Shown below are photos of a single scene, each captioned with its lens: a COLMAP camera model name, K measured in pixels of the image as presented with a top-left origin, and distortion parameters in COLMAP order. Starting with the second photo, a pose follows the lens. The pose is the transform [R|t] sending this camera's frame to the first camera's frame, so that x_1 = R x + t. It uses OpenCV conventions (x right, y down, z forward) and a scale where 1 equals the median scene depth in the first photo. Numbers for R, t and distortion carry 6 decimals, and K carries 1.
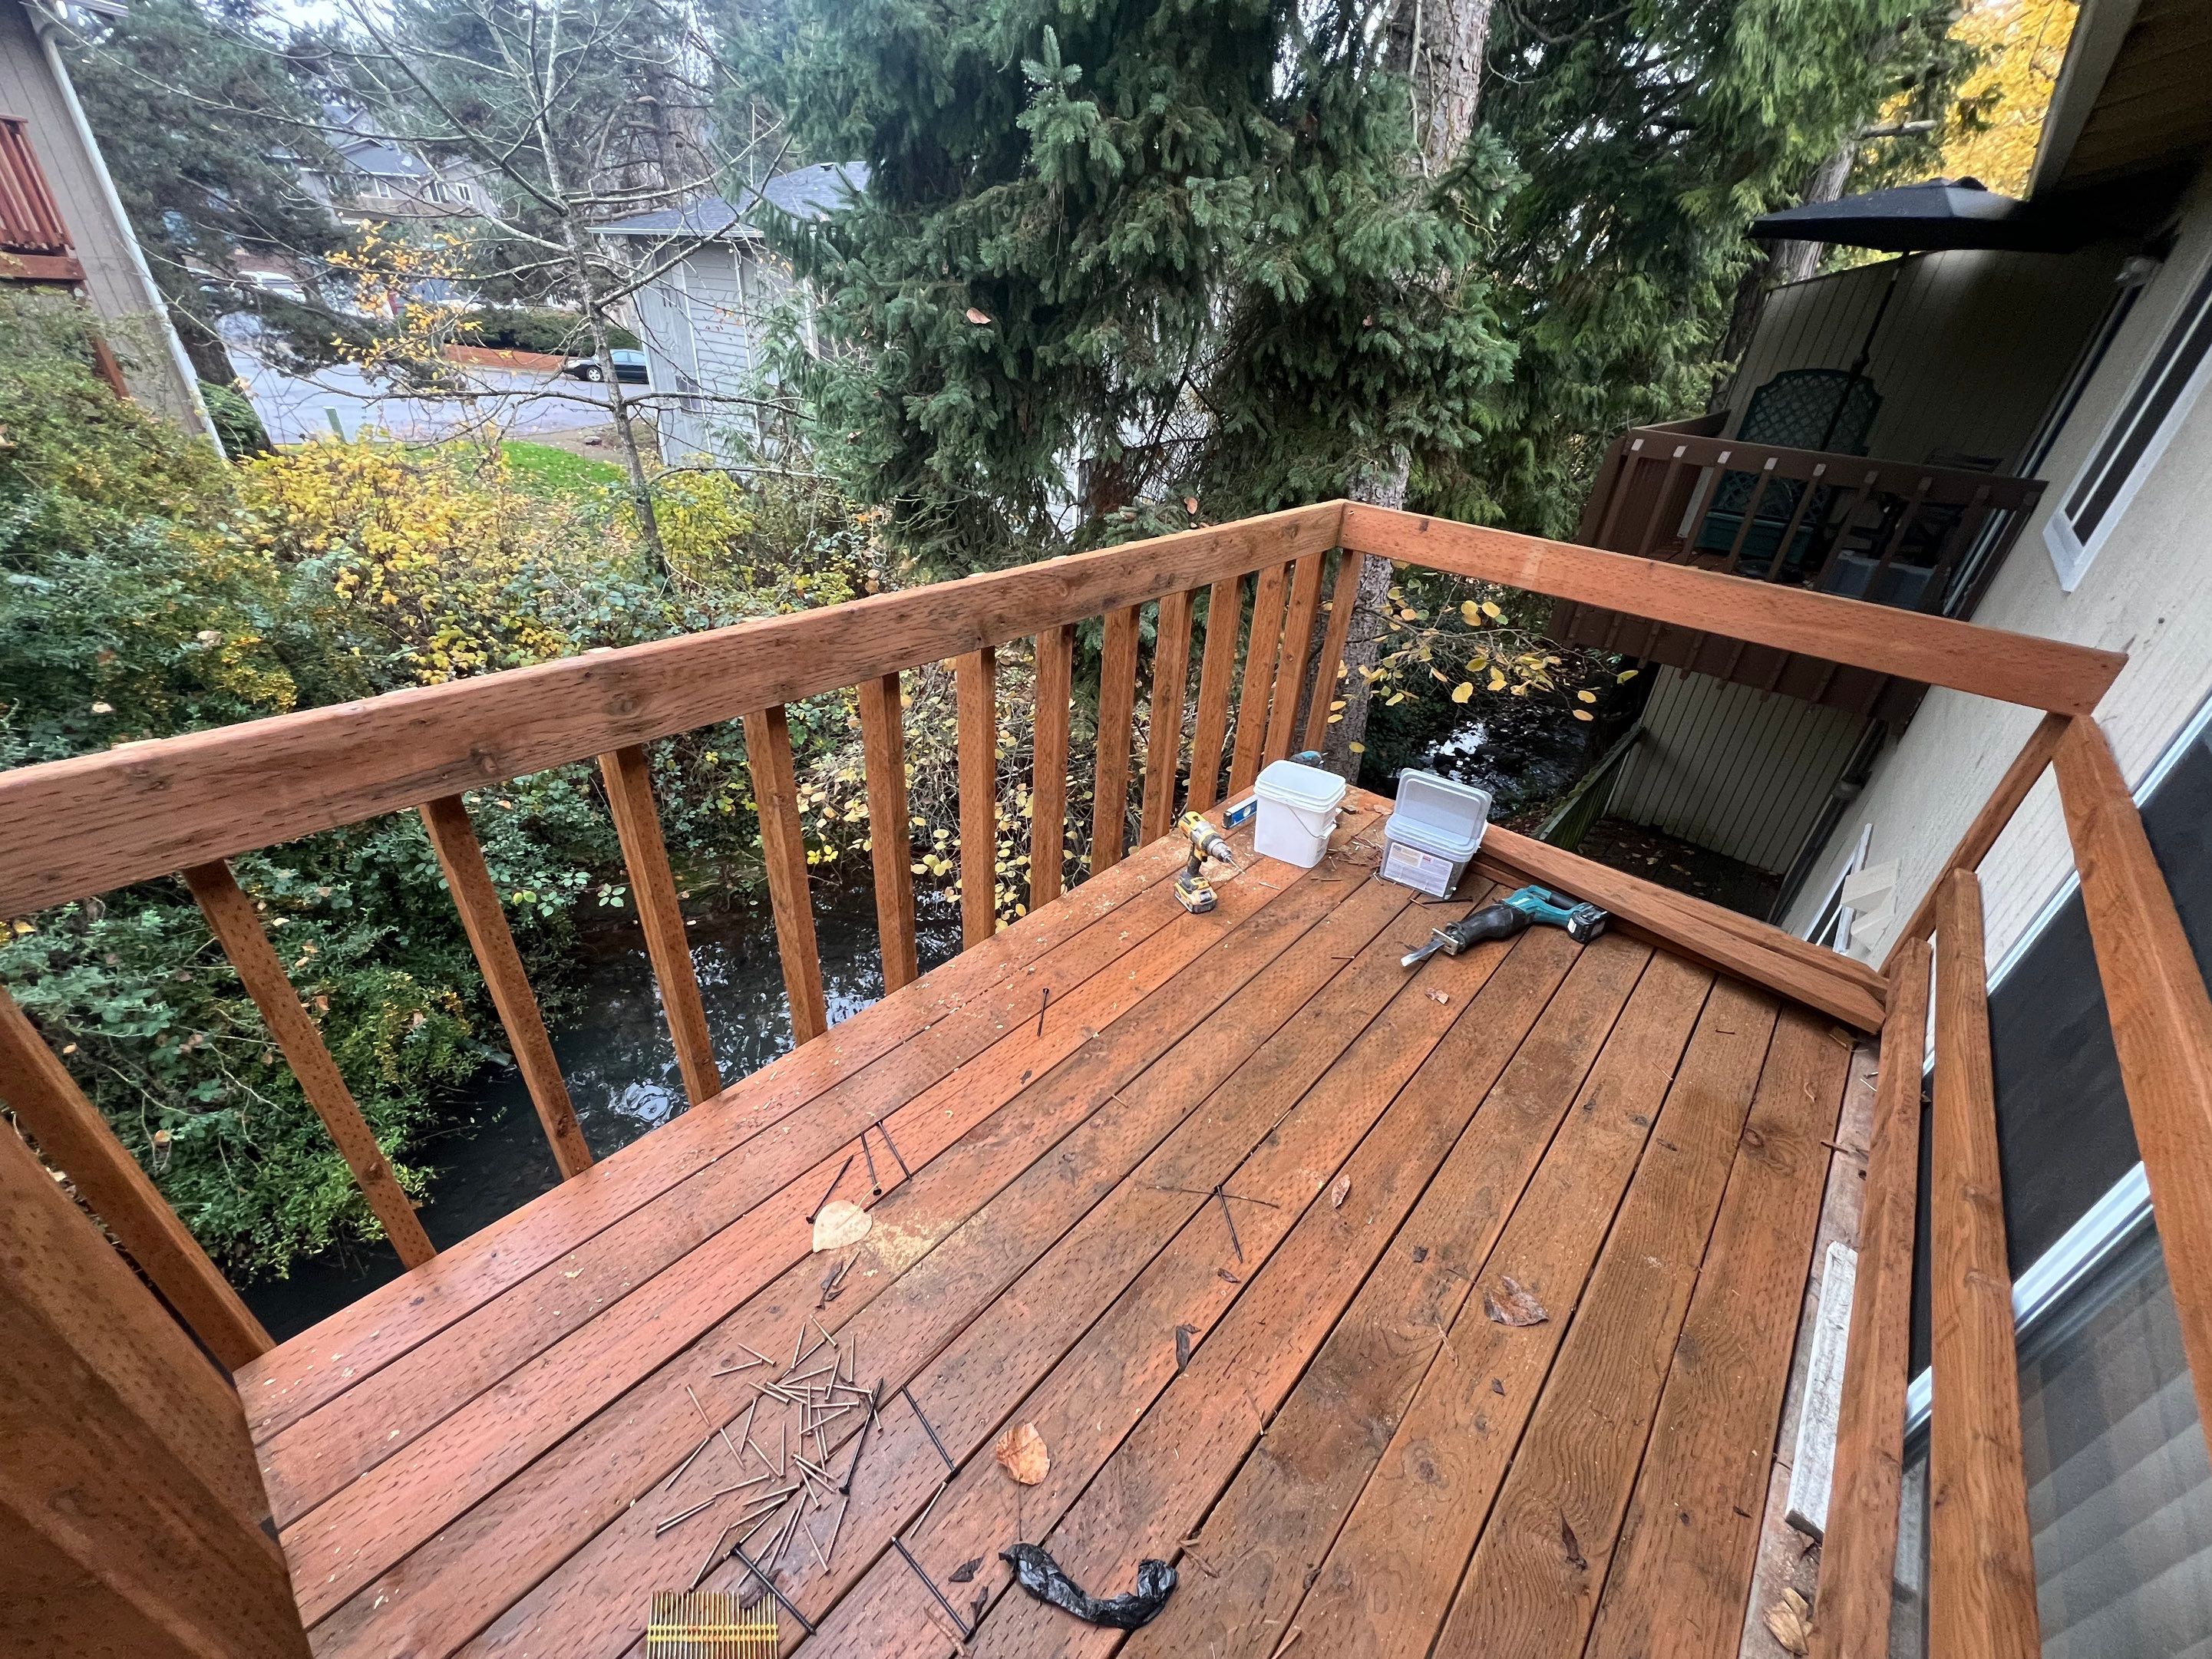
lens RADIAL K [[876.7, 0, 1102.5], [0, 876.7, 829.9], [0, 0, 1]] dist [0.002259, -0.001520]
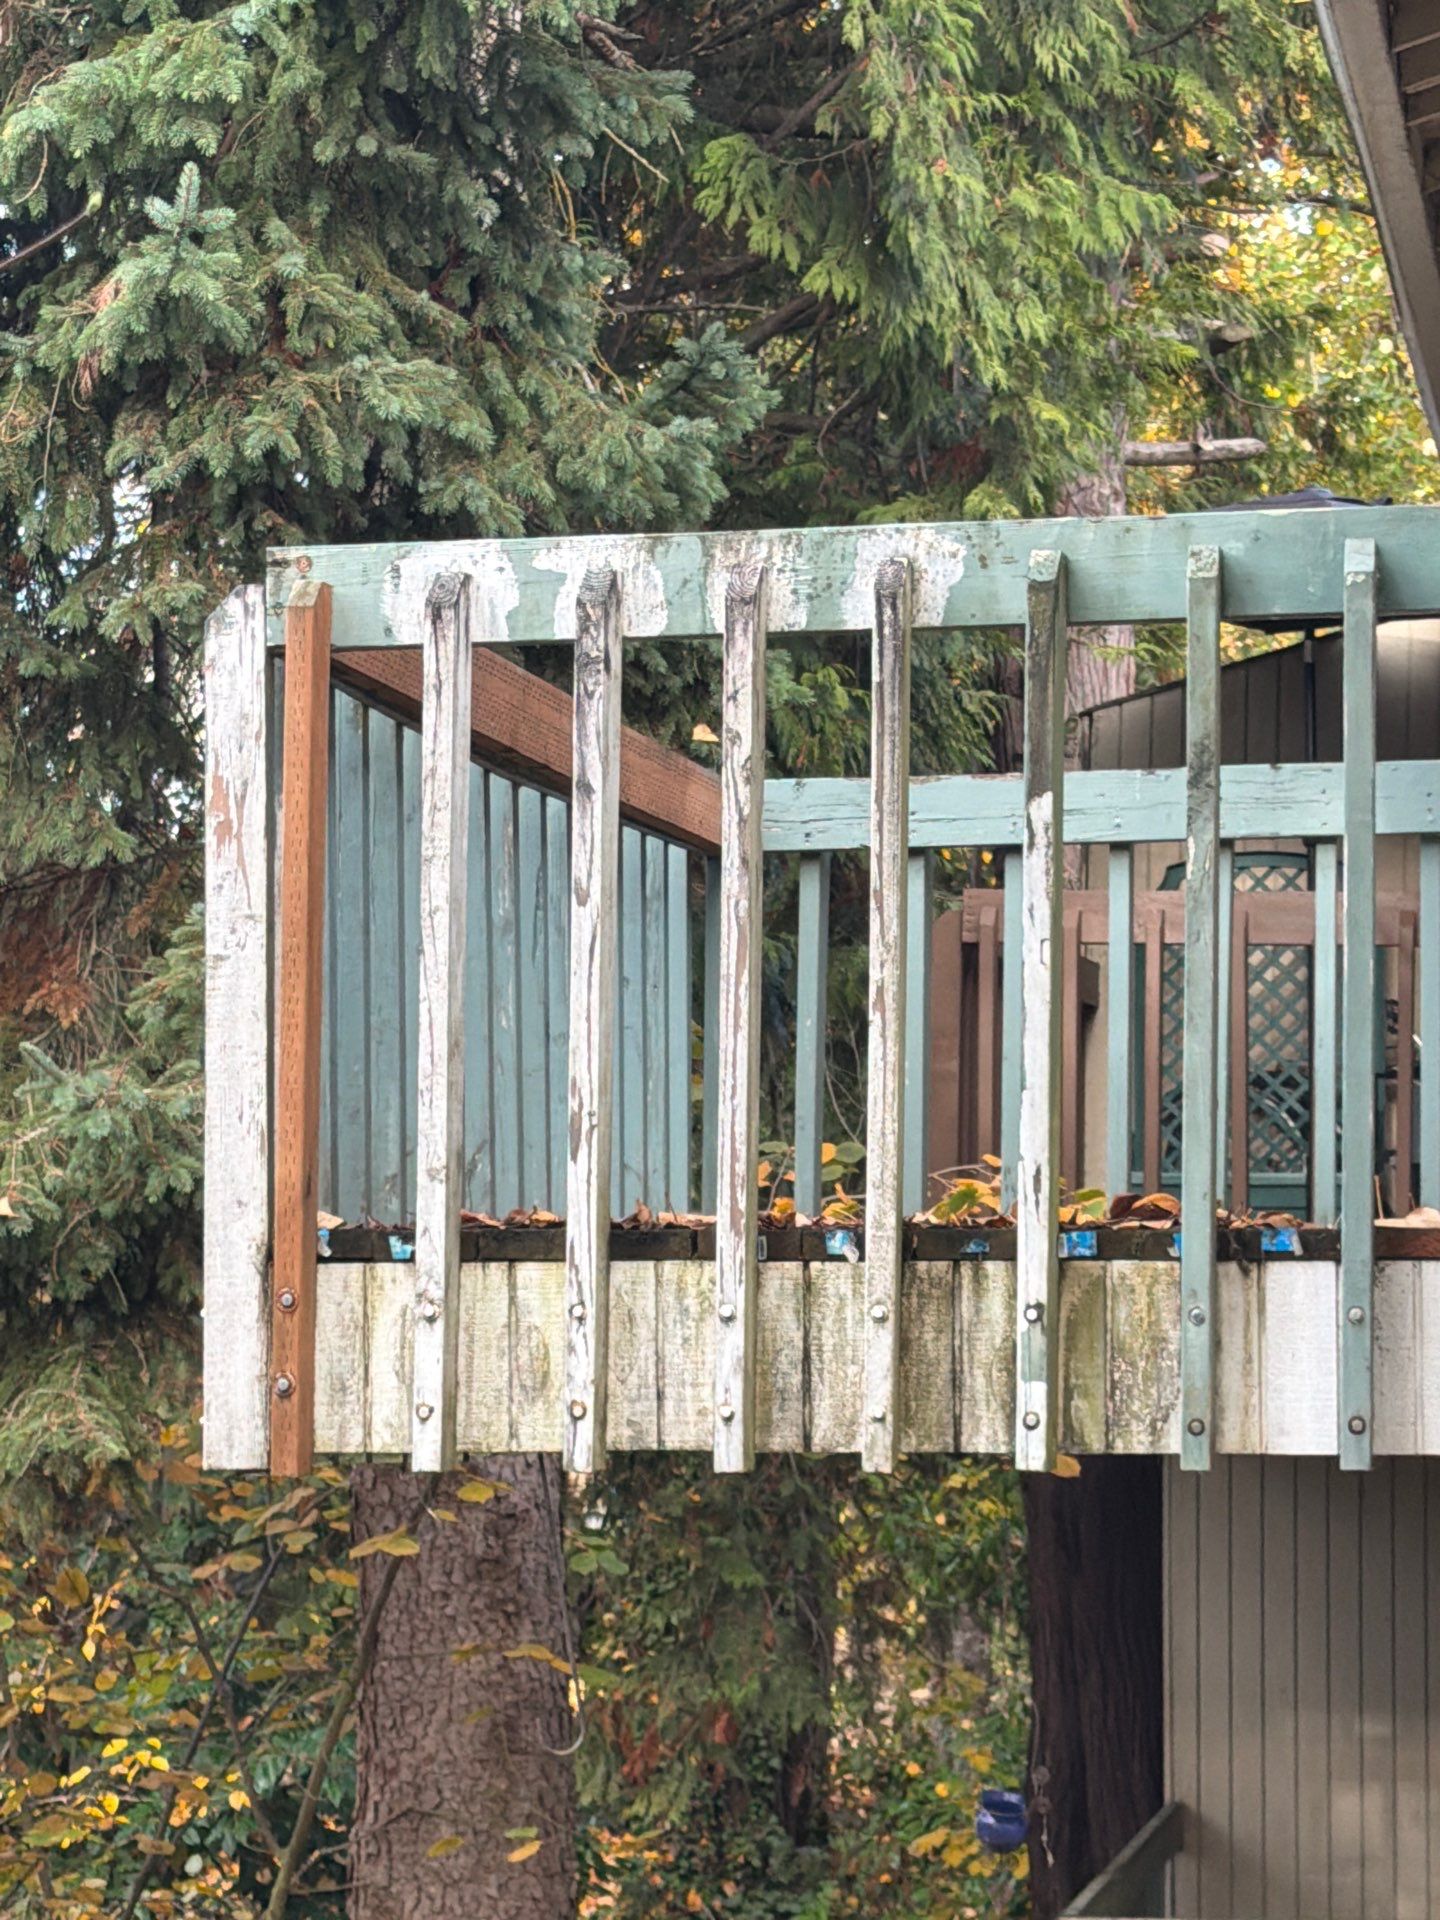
lens RADIAL K [[4956.1, 0, 720.0], [0, 4956.1, 960.0], [0, 0, 1]] dist [0.336229, -0.357672]
pose [[0.861968, -0.011526, 0.506831, -0.996385], [0.286246, 0.836195, -0.467804, 0.916012], [-0.418418, 0.548311, 0.724073, -0.983821]]
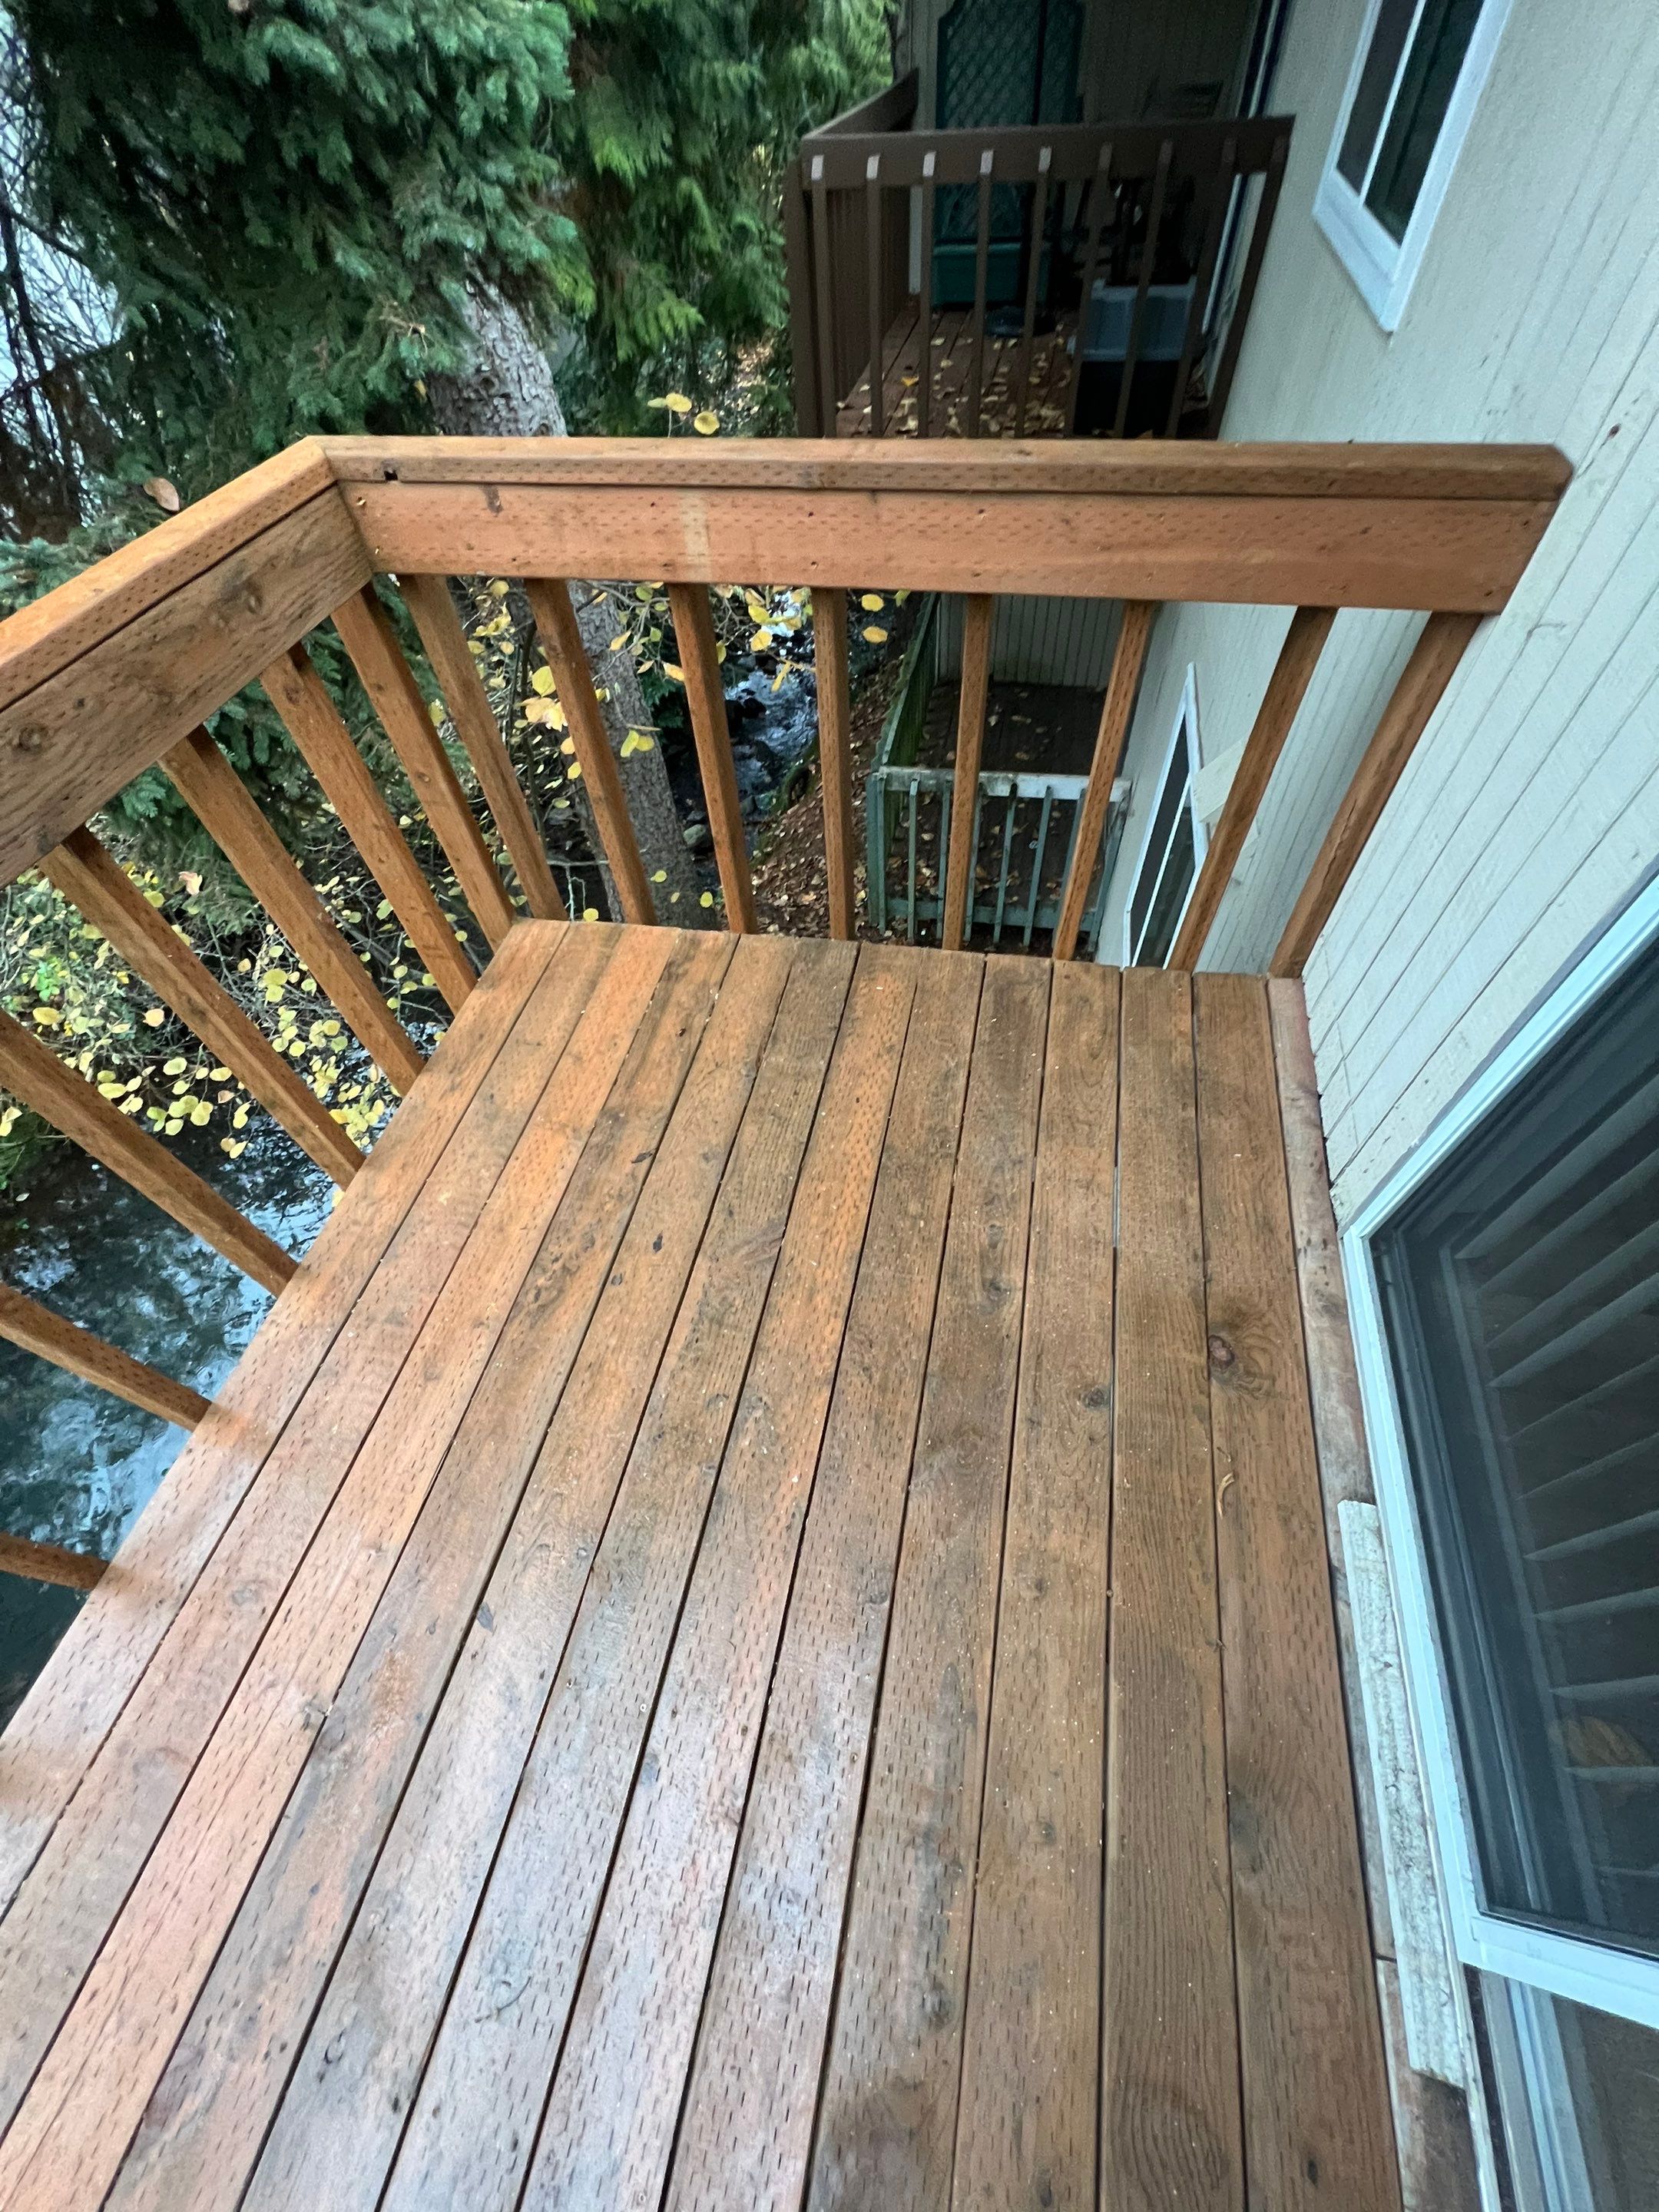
lens RADIAL K [[876.8, 0, 829.2], [0, 876.8, 1102.0], [0, 0, 1]] dist [0.002259, -0.001520]
pose [[0.864475, -0.454883, 0.213925, 0.156261], [0.344529, 0.846062, 0.406790, -0.109078], [-0.366036, -0.277956, 0.888121, 0.208103]]
